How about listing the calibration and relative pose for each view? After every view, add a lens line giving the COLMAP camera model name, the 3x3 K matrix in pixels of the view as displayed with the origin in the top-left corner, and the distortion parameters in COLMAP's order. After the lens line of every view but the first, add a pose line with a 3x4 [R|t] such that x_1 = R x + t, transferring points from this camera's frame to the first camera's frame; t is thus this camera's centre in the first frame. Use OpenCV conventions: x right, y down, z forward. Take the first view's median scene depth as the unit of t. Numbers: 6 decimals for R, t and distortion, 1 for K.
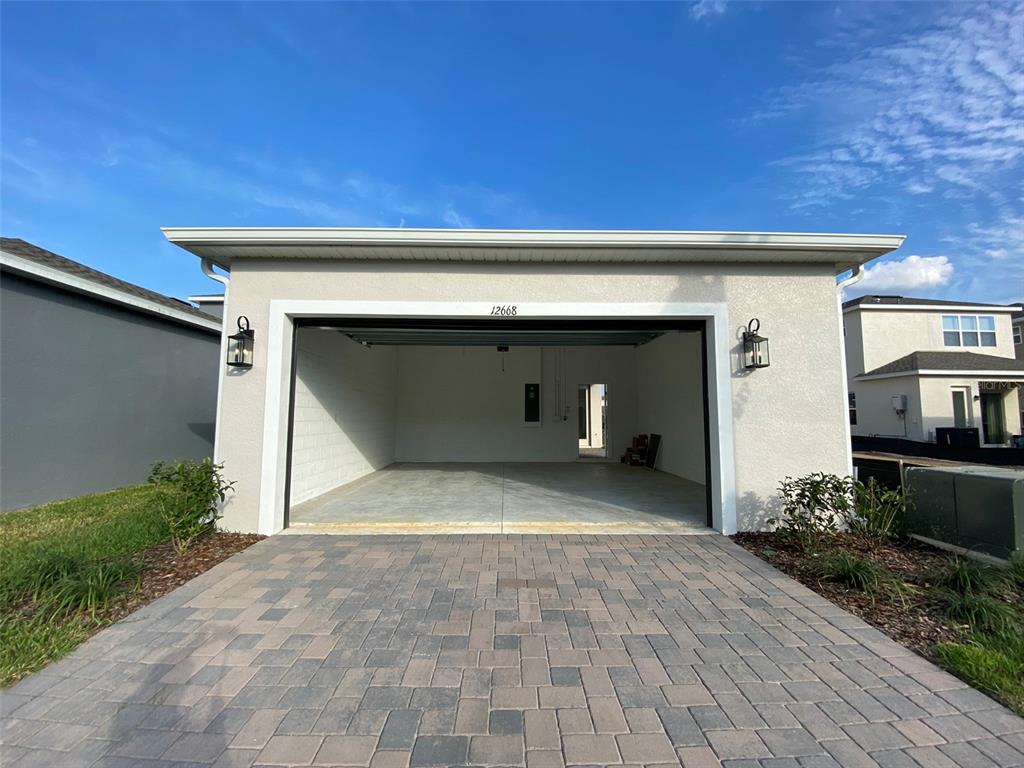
lens RADIAL K [[419.9, 0, 512.0], [0, 419.9, 384.0], [0, 0, 1]] dist [0.020584, -0.021525]
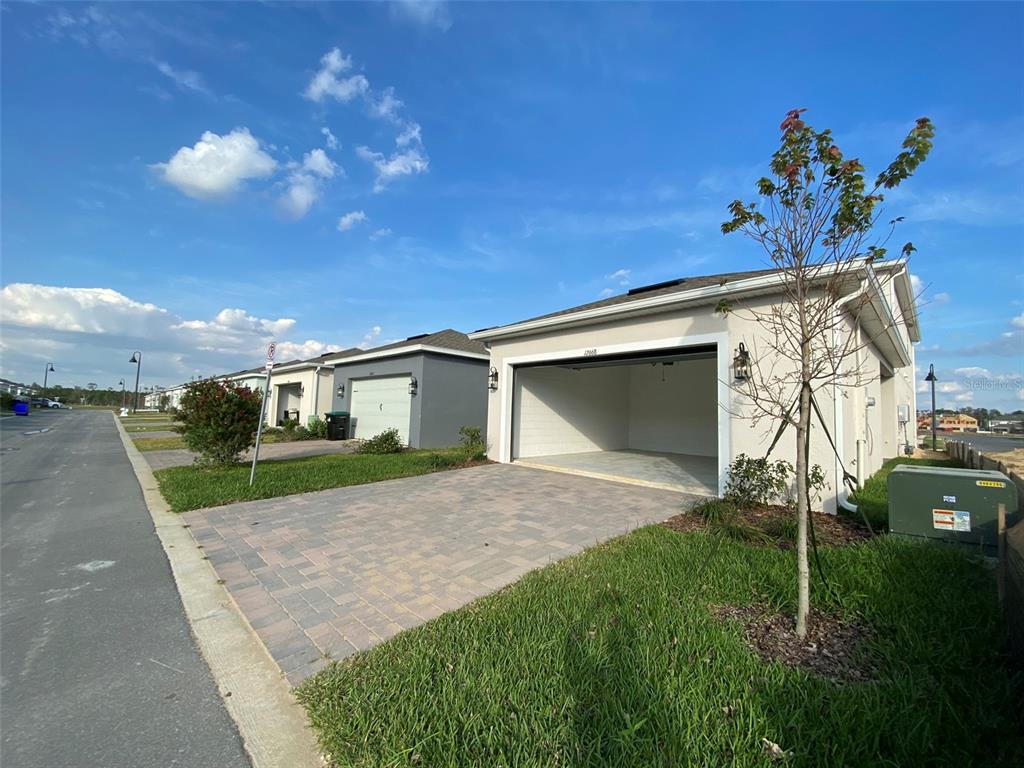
lens RADIAL K [[419.9, 0, 512.0], [0, 419.9, 384.0], [0, 0, 1]] dist [0.020584, -0.021525]
pose [[0.677868, -0.036450, -0.734280, 1.053028], [0.033434, 0.999265, -0.018739, -0.019417], [0.734423, -0.011847, 0.678589, -0.455219]]
